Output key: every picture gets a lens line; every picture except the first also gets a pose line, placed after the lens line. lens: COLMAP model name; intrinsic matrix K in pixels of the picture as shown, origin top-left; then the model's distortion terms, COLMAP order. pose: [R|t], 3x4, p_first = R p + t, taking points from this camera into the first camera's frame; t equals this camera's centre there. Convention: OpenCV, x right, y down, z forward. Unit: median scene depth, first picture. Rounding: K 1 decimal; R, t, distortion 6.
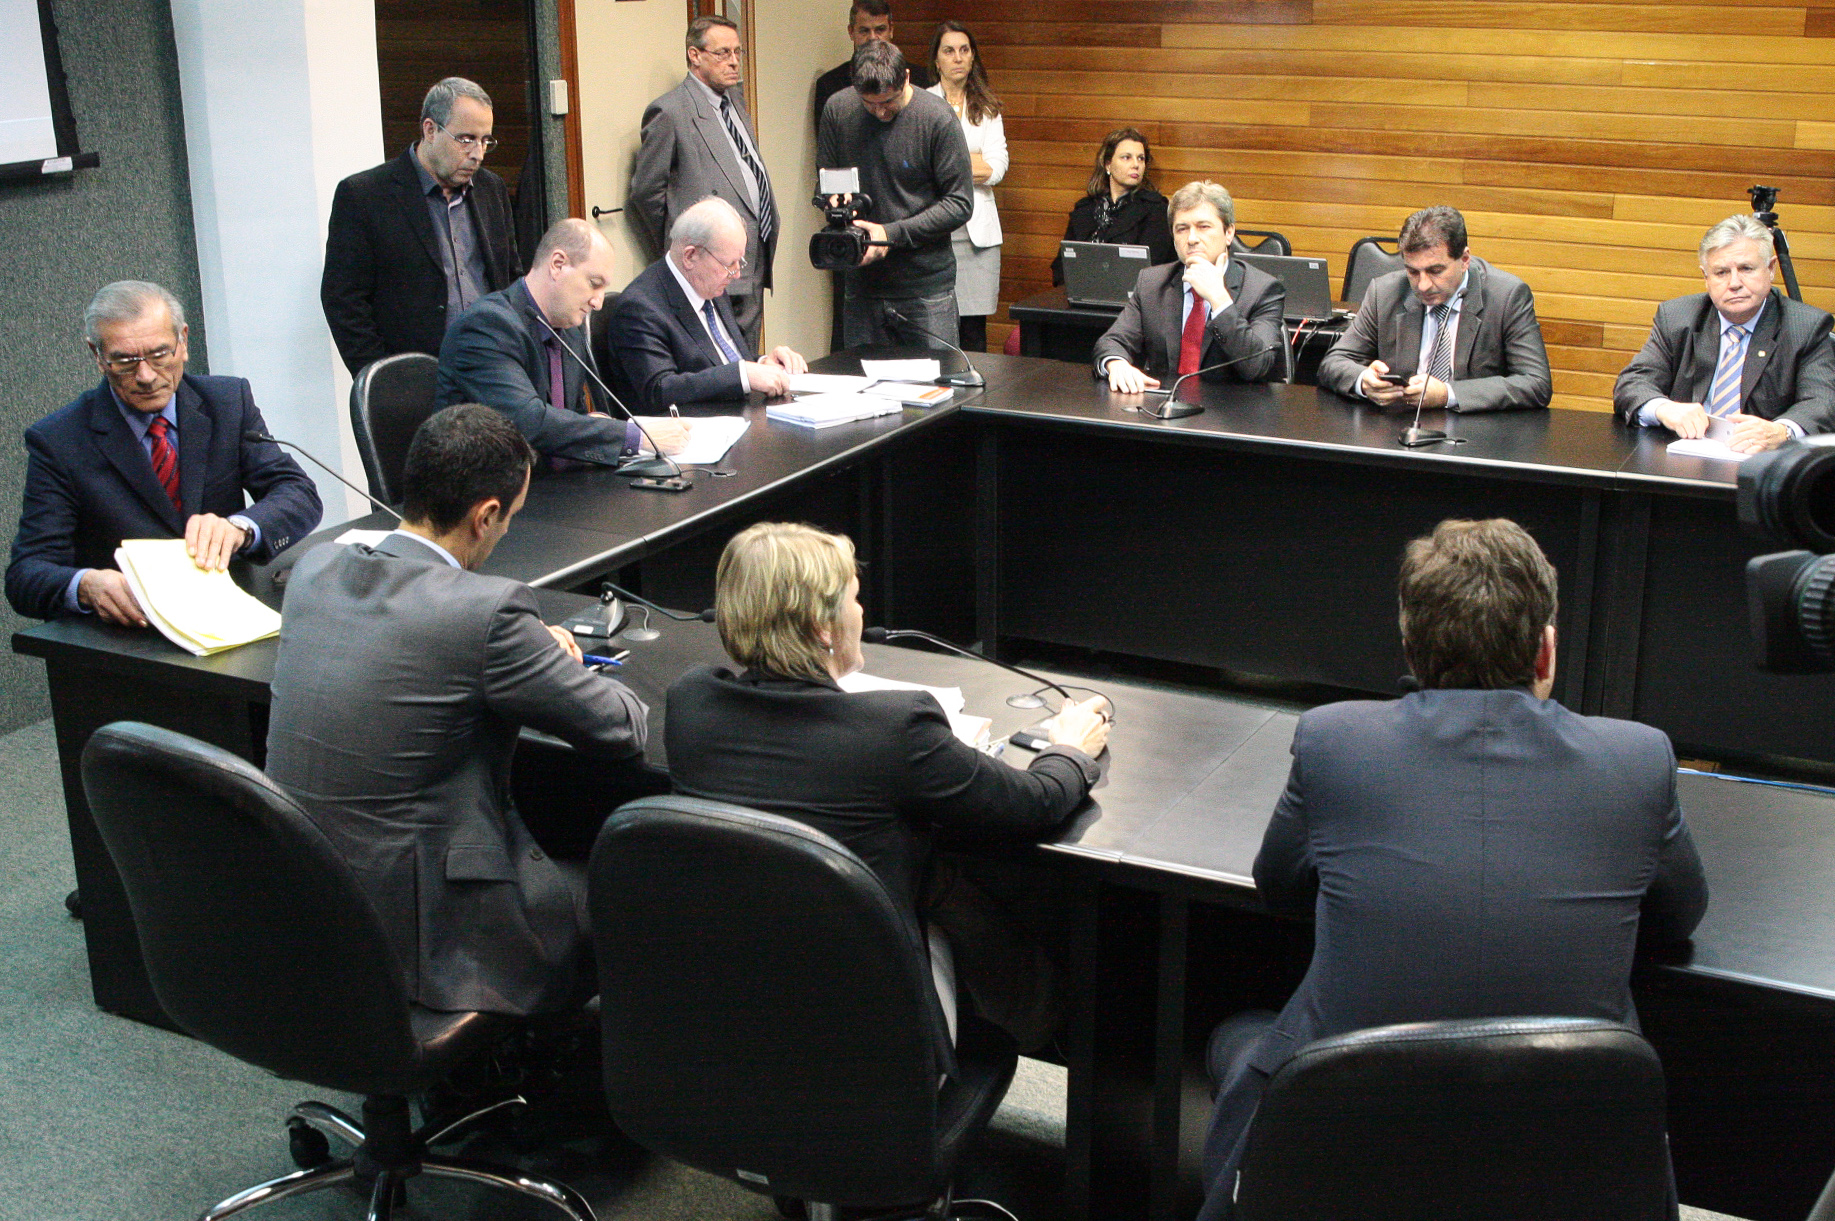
lens RADIAL K [[2095.8, 0, 917.5], [0, 2095.8, 610.5], [0, 0, 1]] dist [-0.150830, 0.002479]
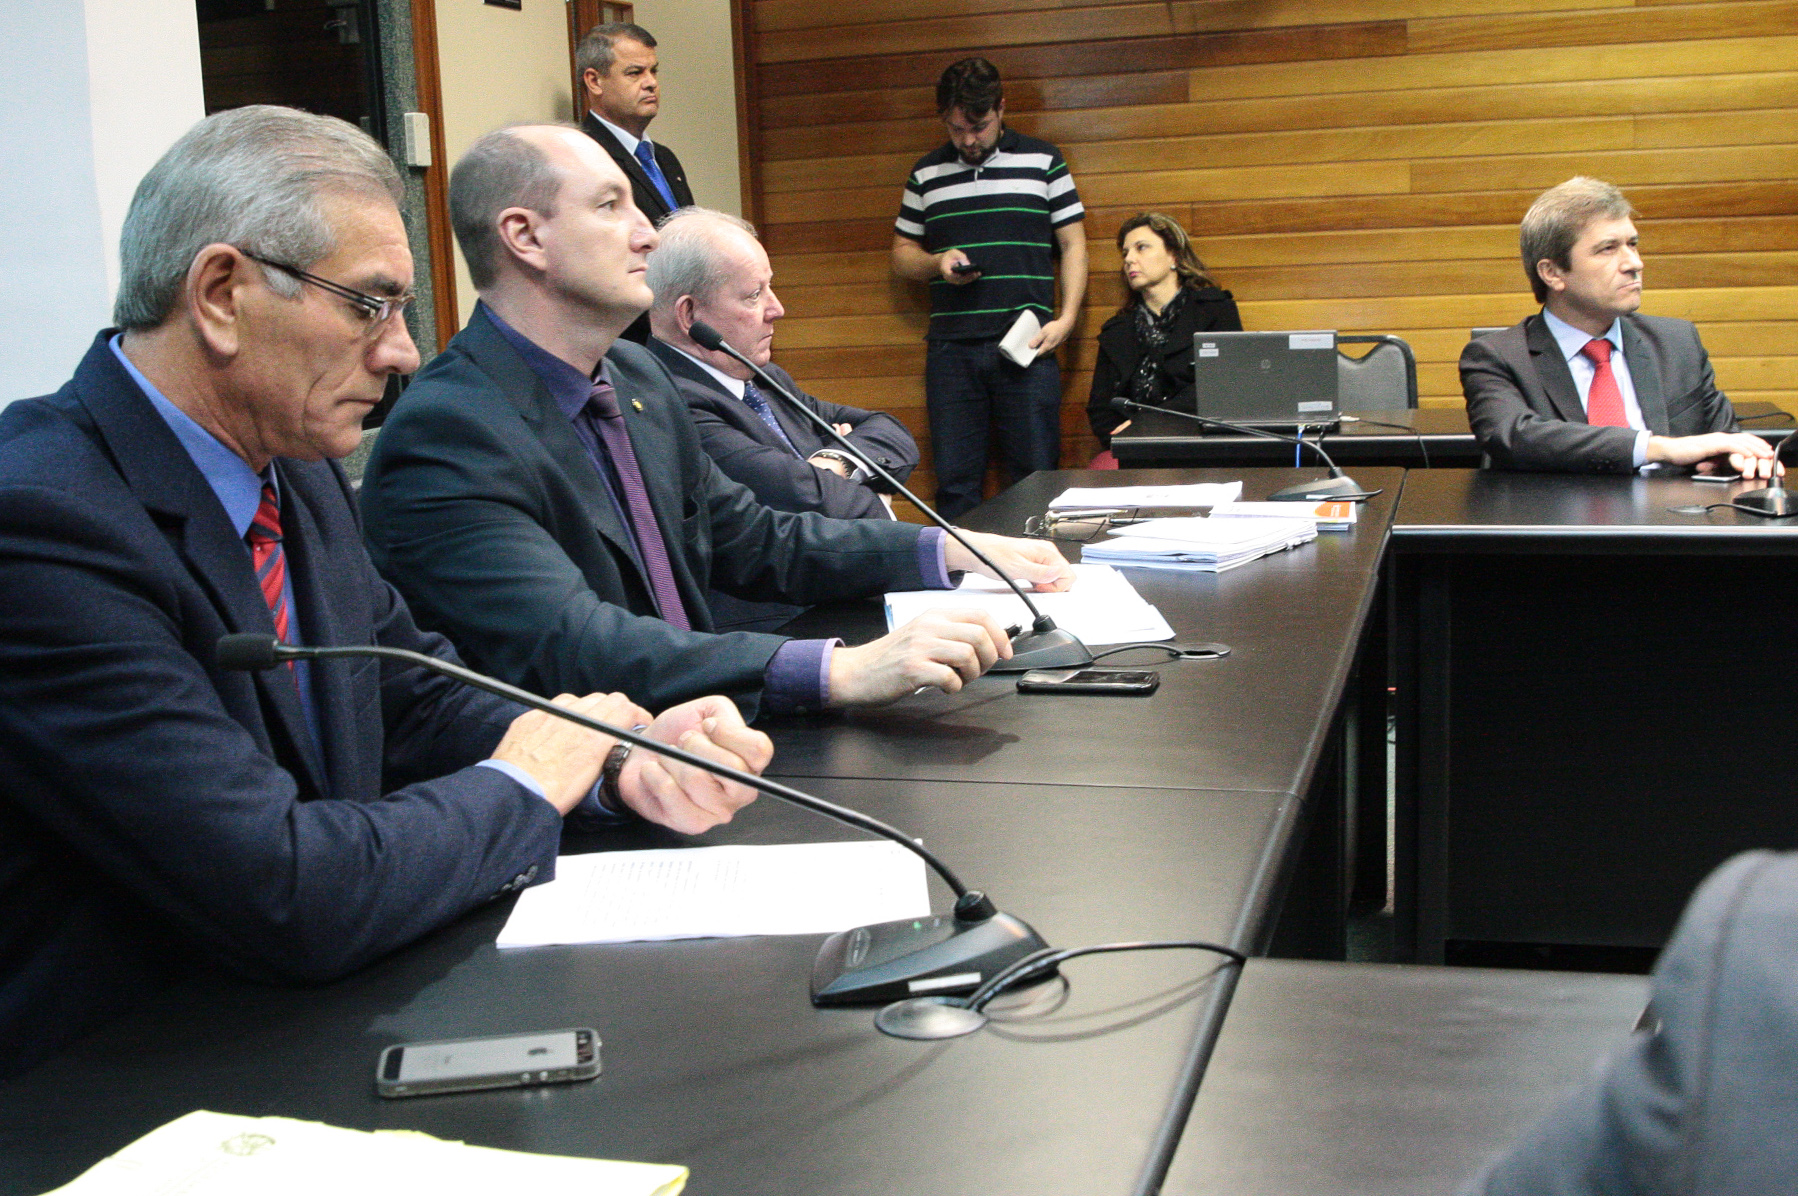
lens RADIAL K [[2106.9, 0, 899.0], [0, 2106.9, 598.0], [0, 0, 1]] dist [-0.073367, 0.006939]
pose [[0.976461, -0.066280, 0.205256, -0.164729], [0.093559, 0.987585, -0.126182, -0.015579], [-0.194345, 0.142415, 0.970540, 0.360481]]
